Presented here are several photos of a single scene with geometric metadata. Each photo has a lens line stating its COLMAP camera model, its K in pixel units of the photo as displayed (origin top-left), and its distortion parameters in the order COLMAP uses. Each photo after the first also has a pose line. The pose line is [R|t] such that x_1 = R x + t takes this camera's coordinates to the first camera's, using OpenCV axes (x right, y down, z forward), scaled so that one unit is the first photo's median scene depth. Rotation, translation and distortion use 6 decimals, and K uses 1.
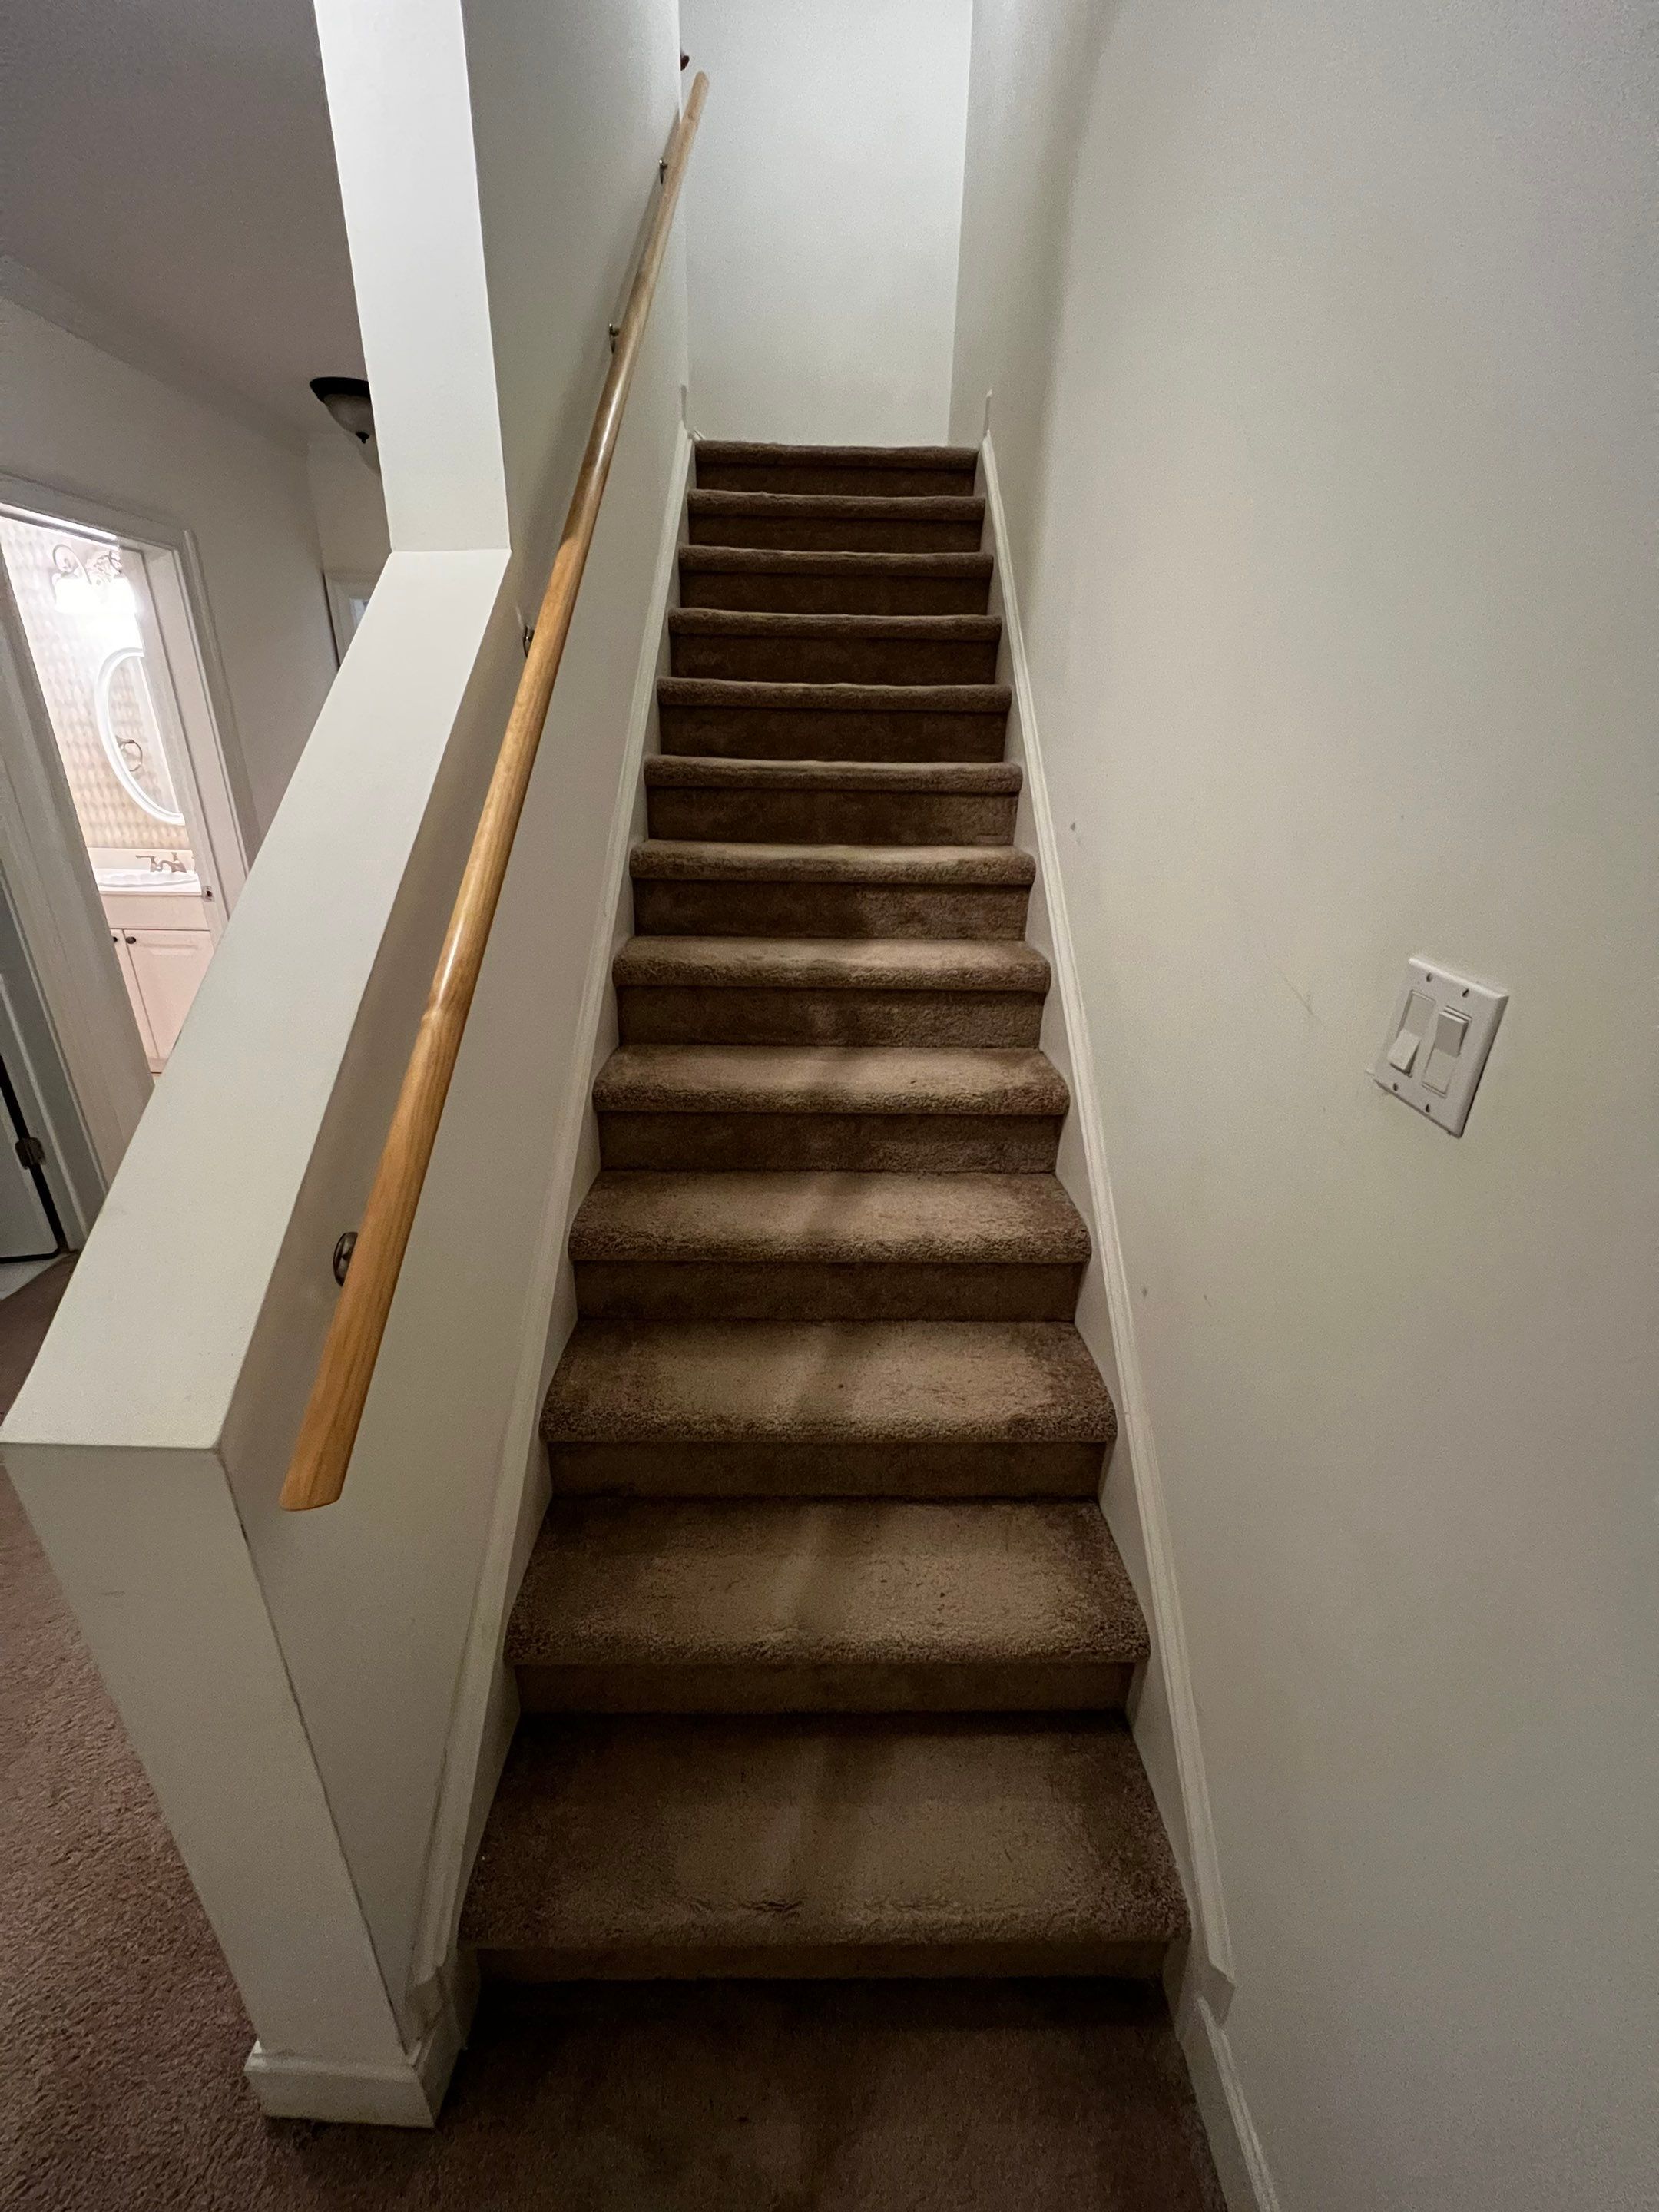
lens RADIAL K [[899.7, 0, 830.4], [0, 899.7, 1101.3], [0, 0, 1]] dist [0.003397, -0.001973]
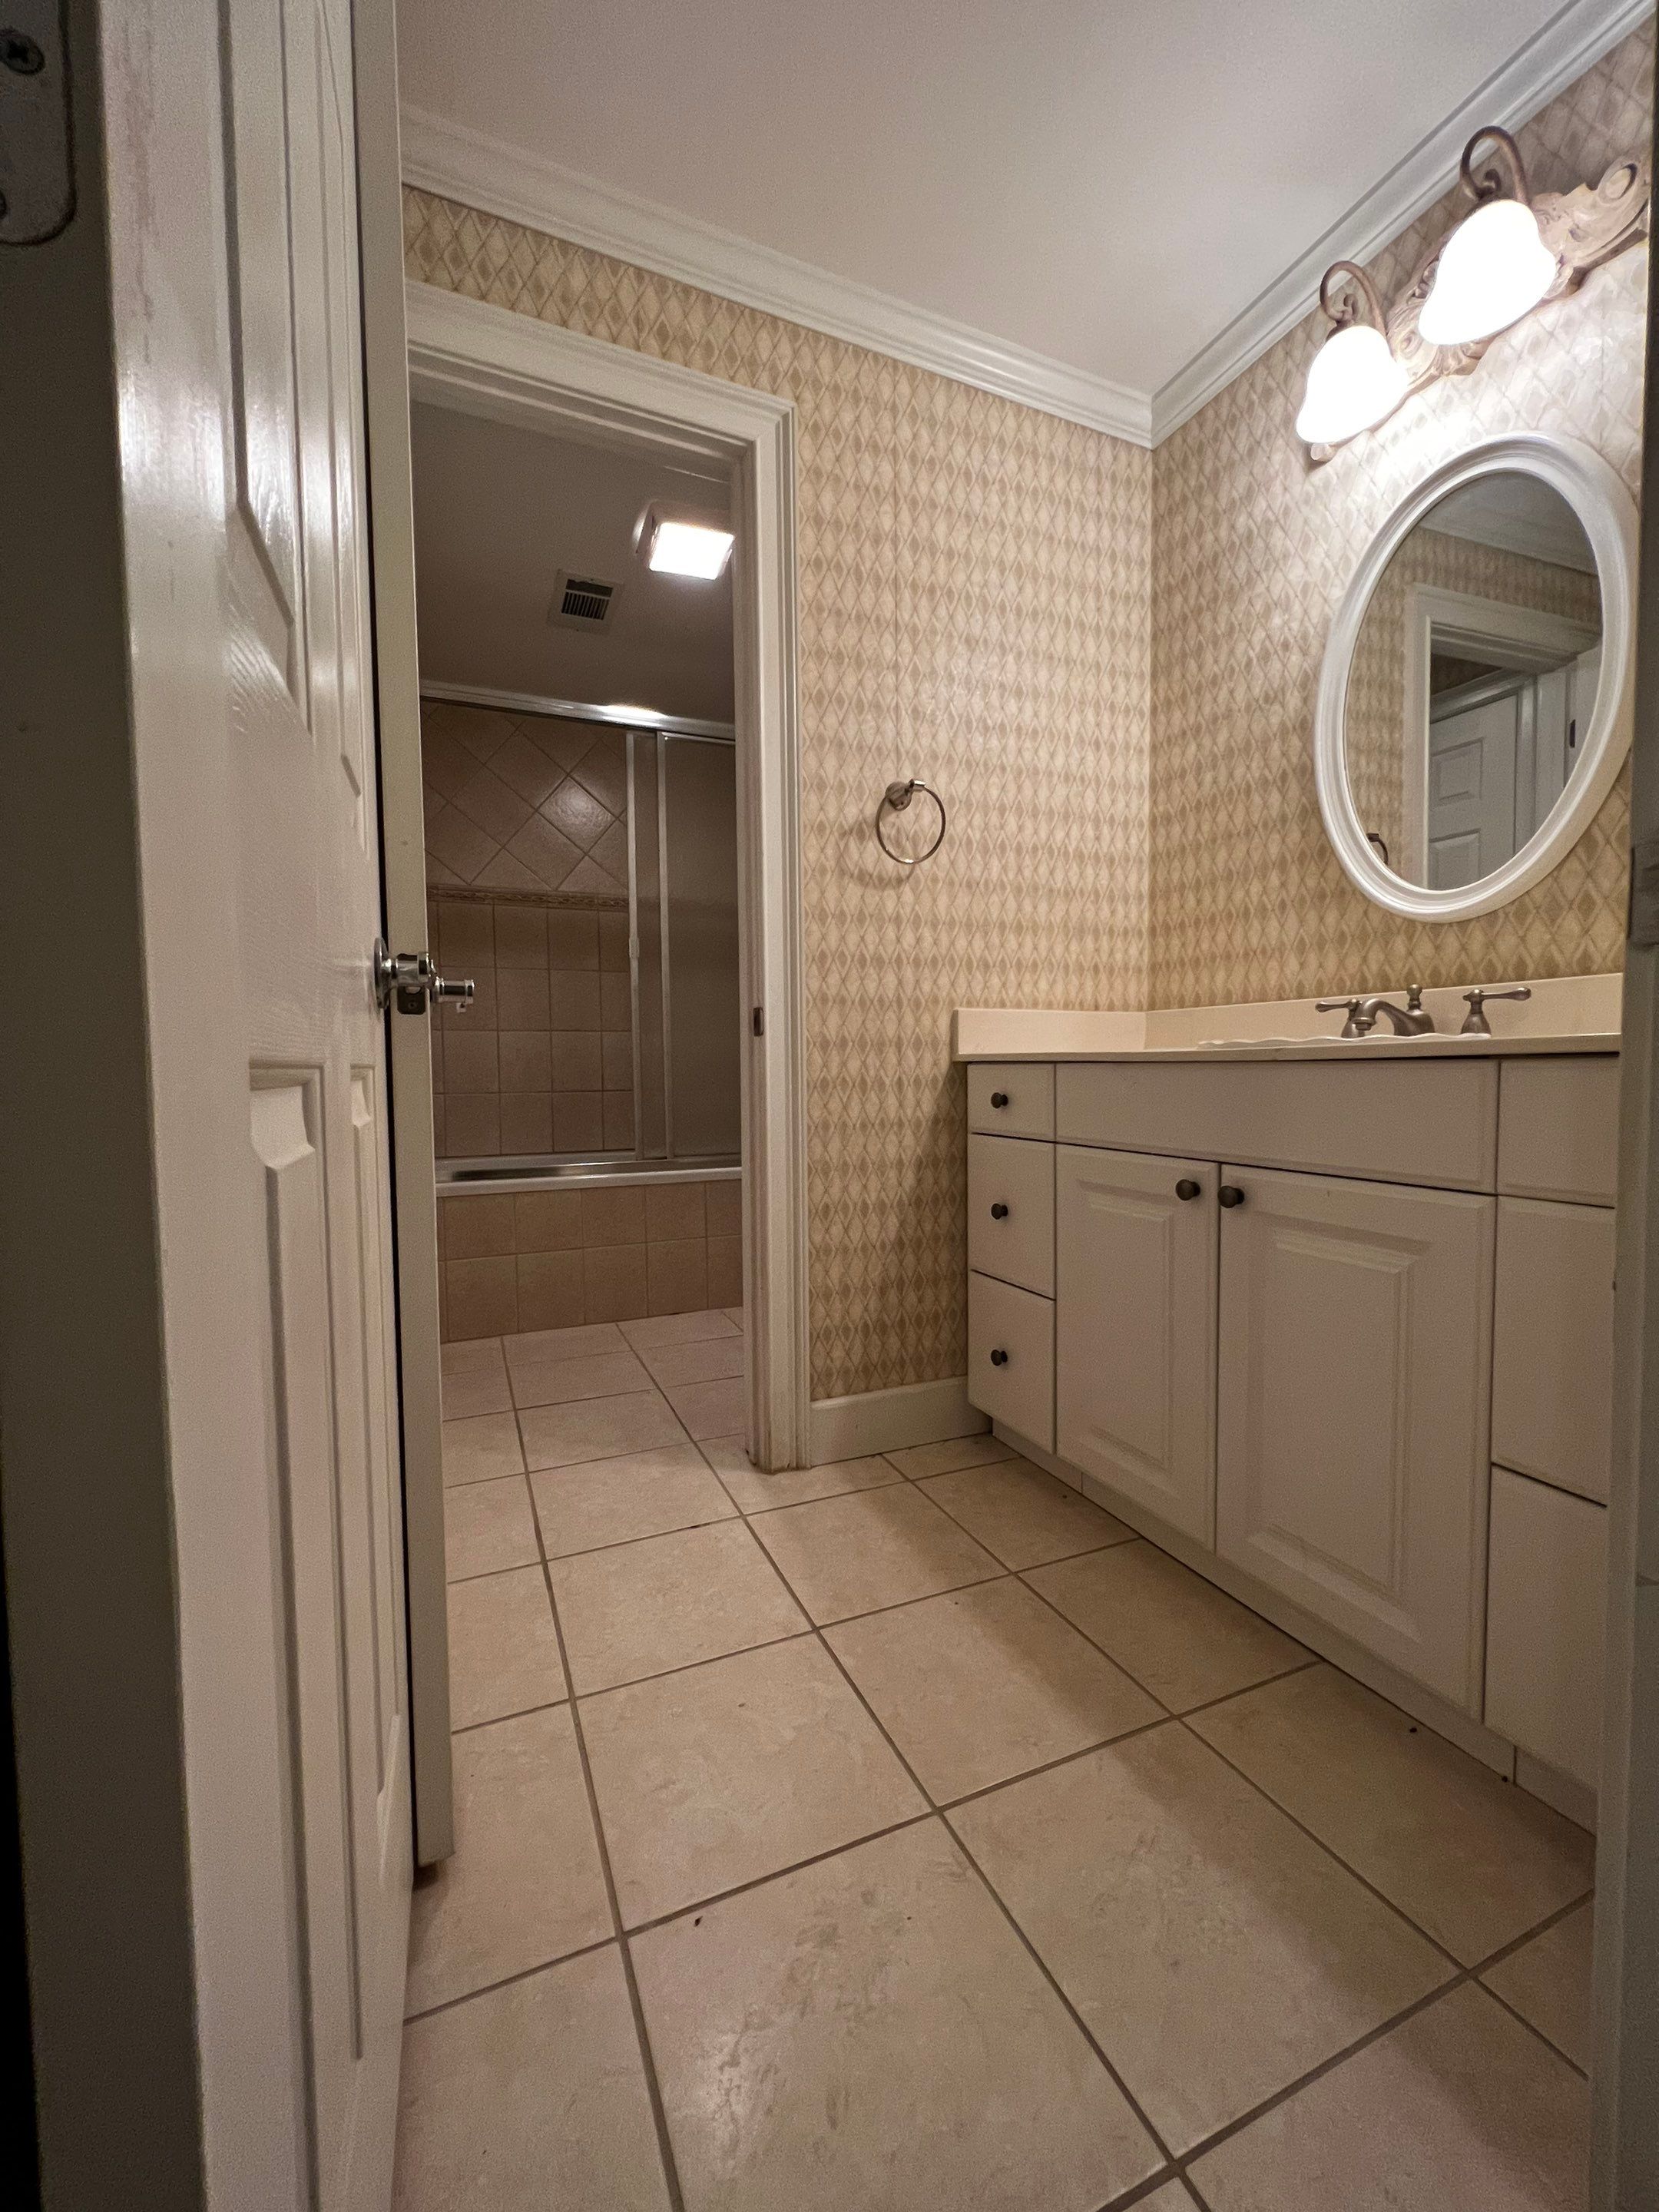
lens RADIAL K [[899.7, 0, 836.0], [0, 899.7, 1102.6], [0, 0, 1]] dist [0.003397, -0.001973]
pose [[0.405430, 0.018469, -0.913940, -0.497719], [-0.325886, 0.937025, -0.125629, -0.114036], [0.854064, 0.348774, 0.385917, 0.686596]]
